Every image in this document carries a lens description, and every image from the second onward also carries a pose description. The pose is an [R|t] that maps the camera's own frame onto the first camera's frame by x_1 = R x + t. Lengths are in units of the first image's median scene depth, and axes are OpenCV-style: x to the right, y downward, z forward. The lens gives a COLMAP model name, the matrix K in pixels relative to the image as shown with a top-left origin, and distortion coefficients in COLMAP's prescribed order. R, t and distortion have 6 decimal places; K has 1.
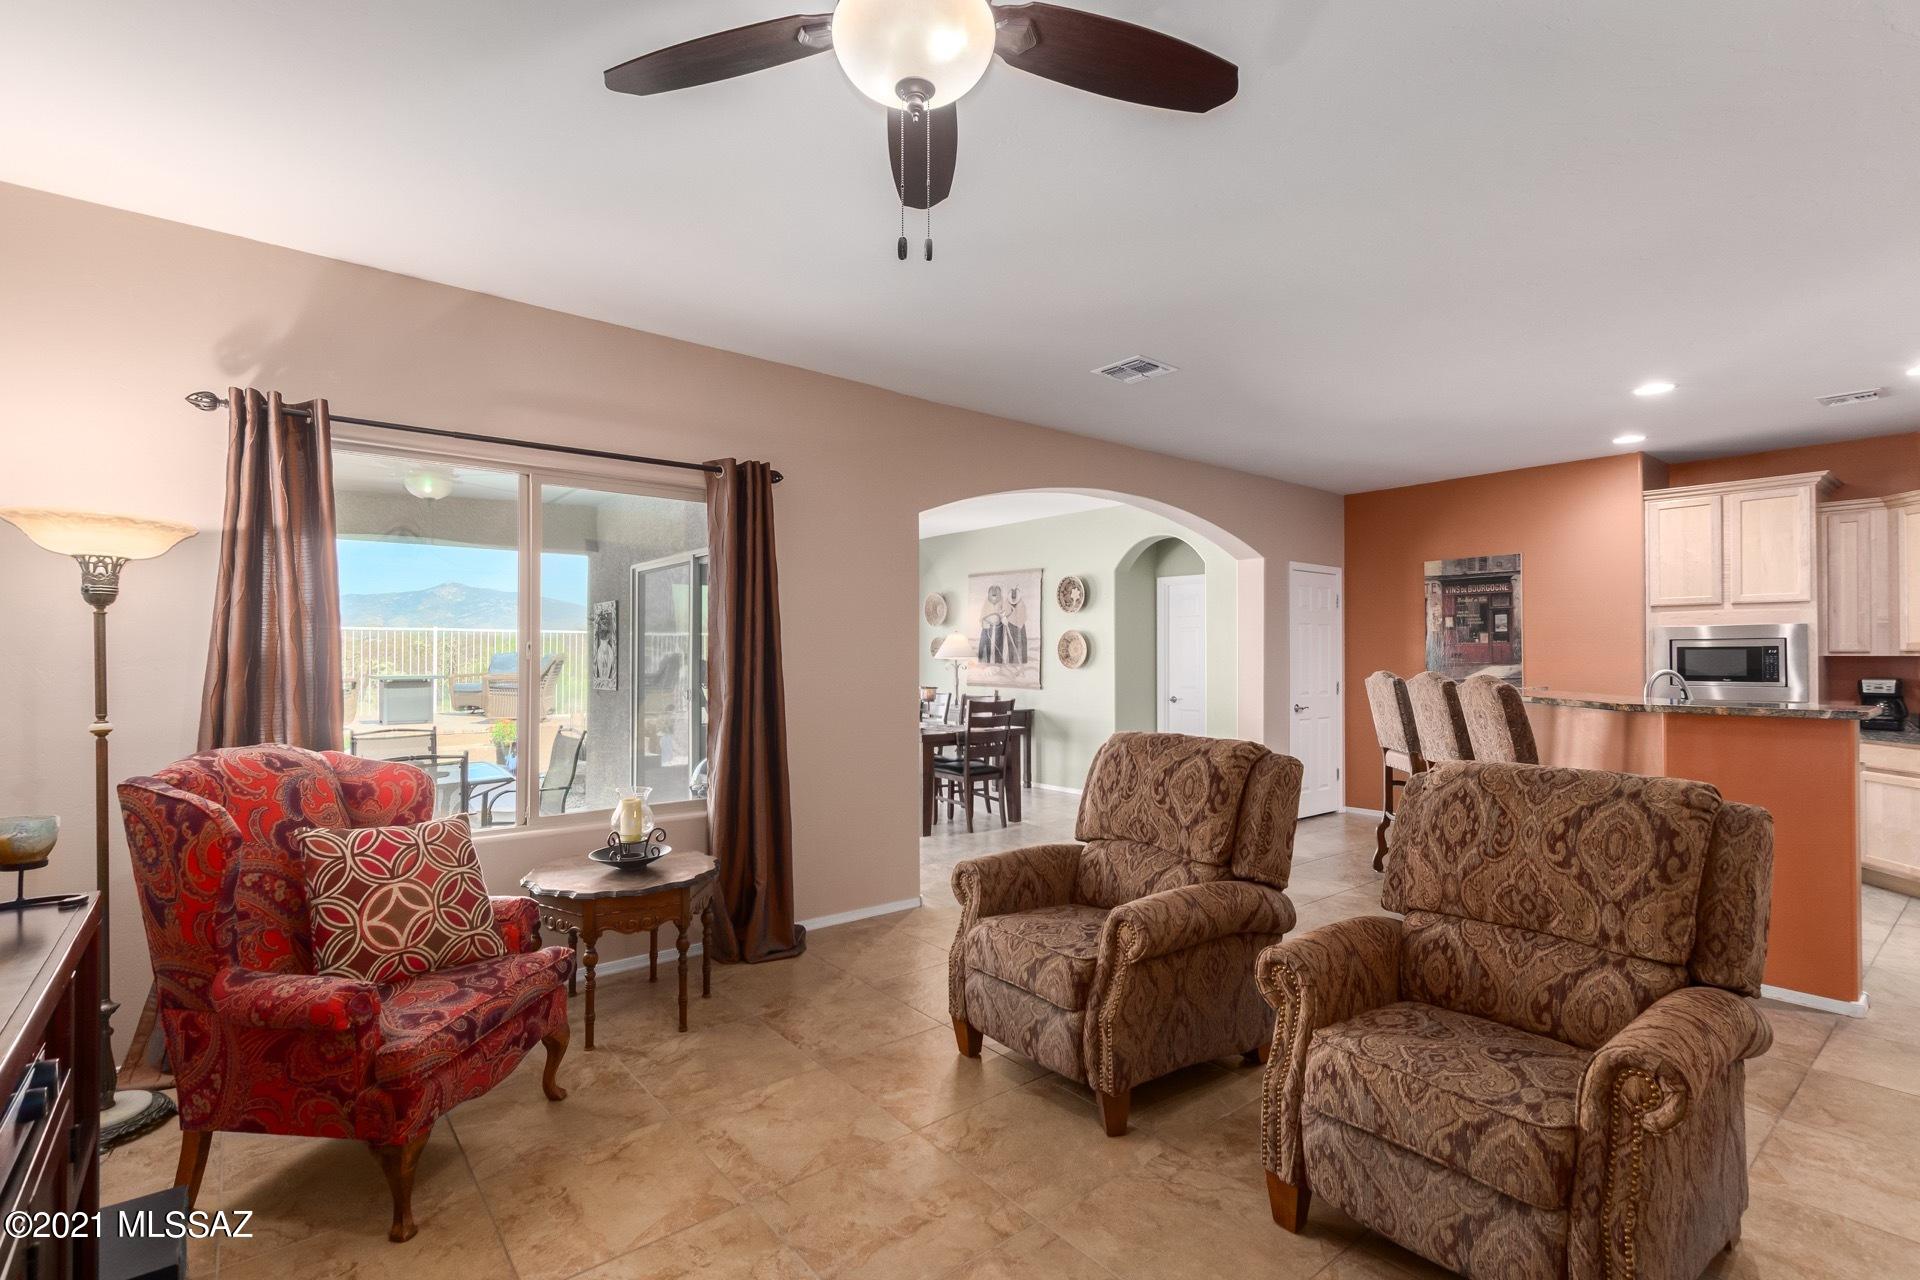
lens RADIAL K [[884.6, 0, 950.1], [0, 884.6, 644.7], [0, 0, 1]] dist [0.010155, -0.004683]
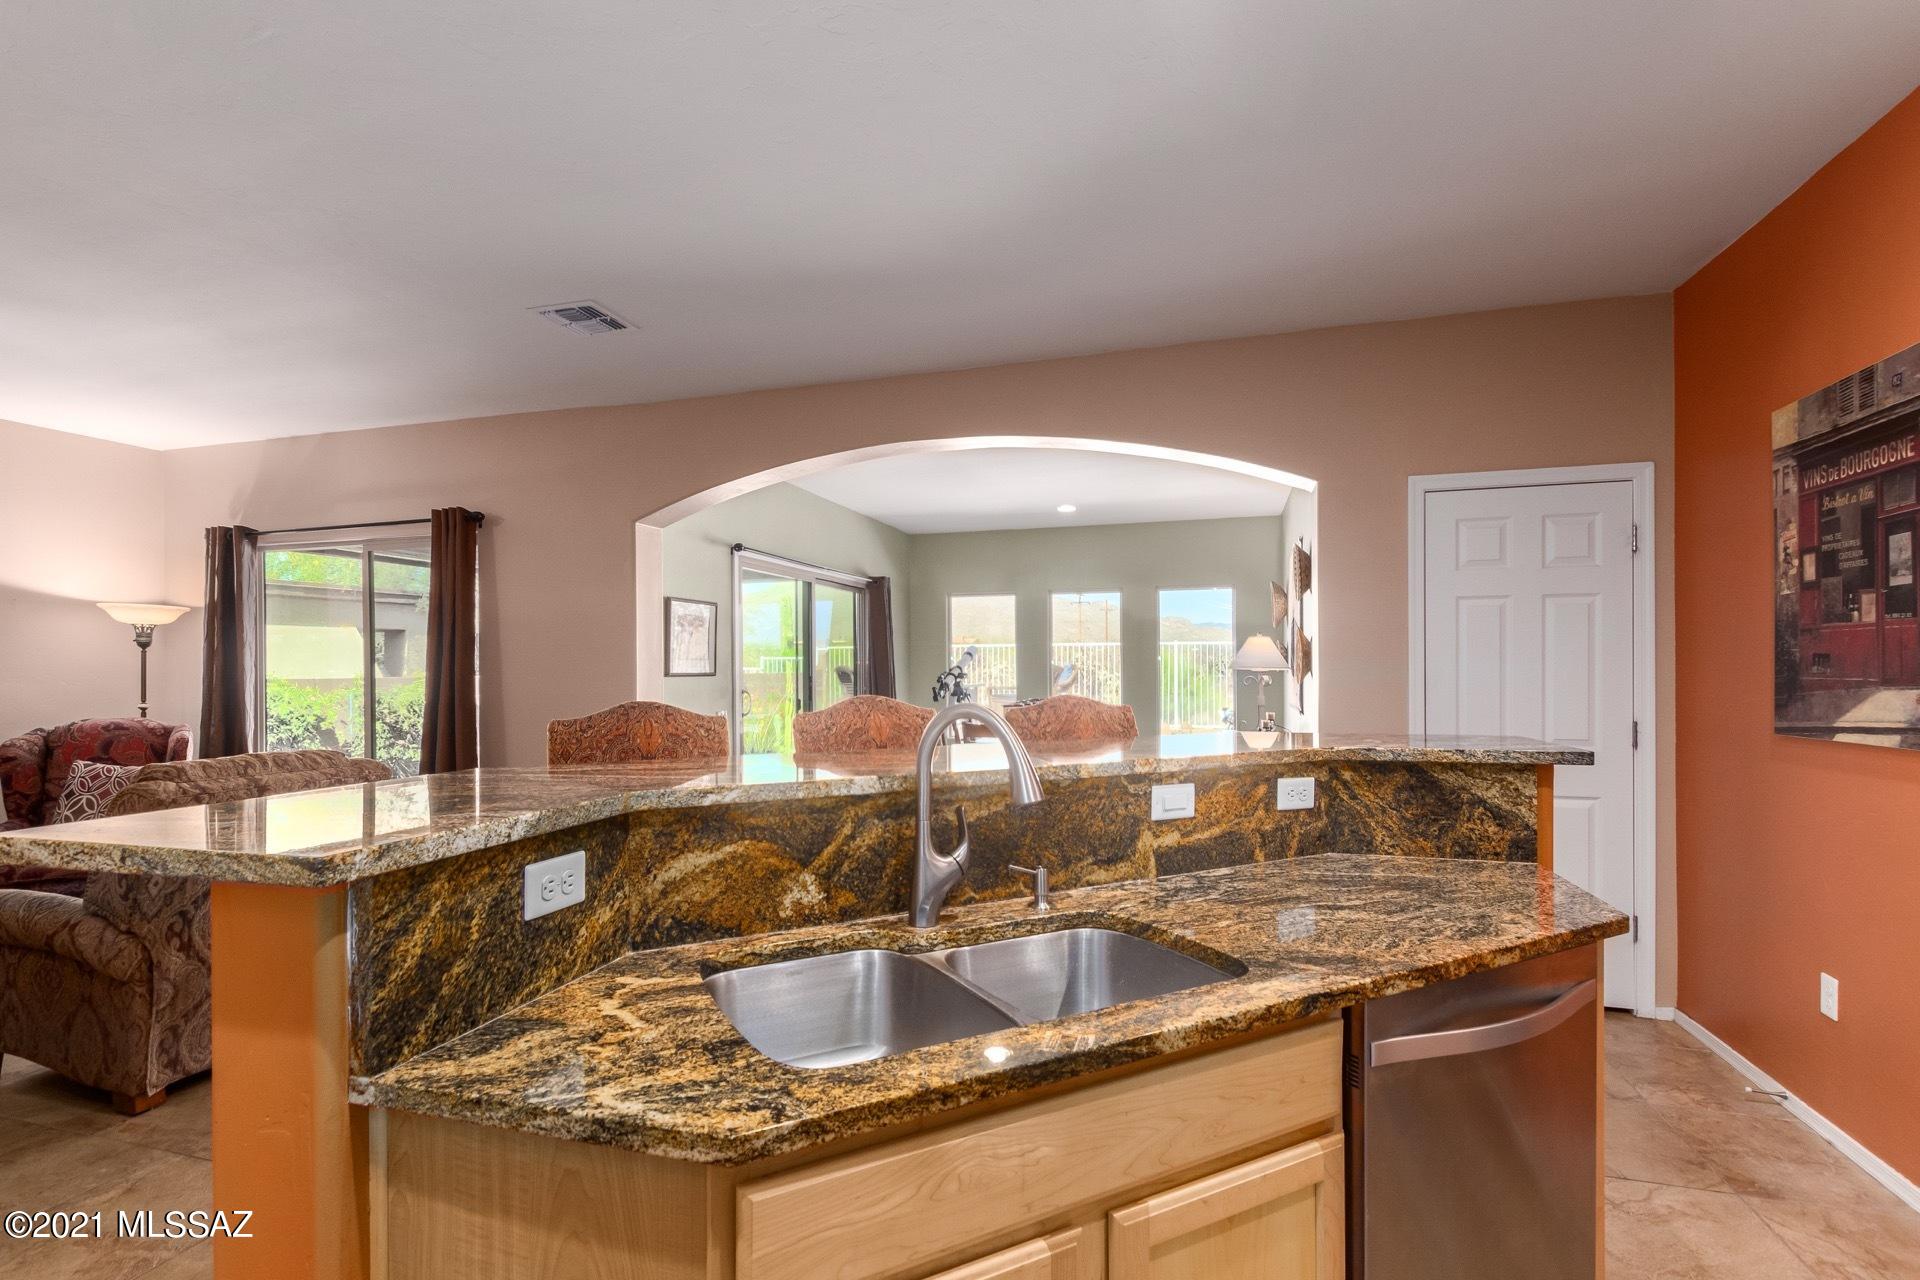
lens RADIAL K [[884.6, 0, 951.8], [0, 884.6, 673.7], [0, 0, 1]] dist [0.010155, -0.004683]
pose [[0.565214, 0.000993, -0.824943, 0.861280], [0.016206, 0.999793, 0.012307, 0.010310], [0.824785, -0.020325, 0.565081, 0.649321]]
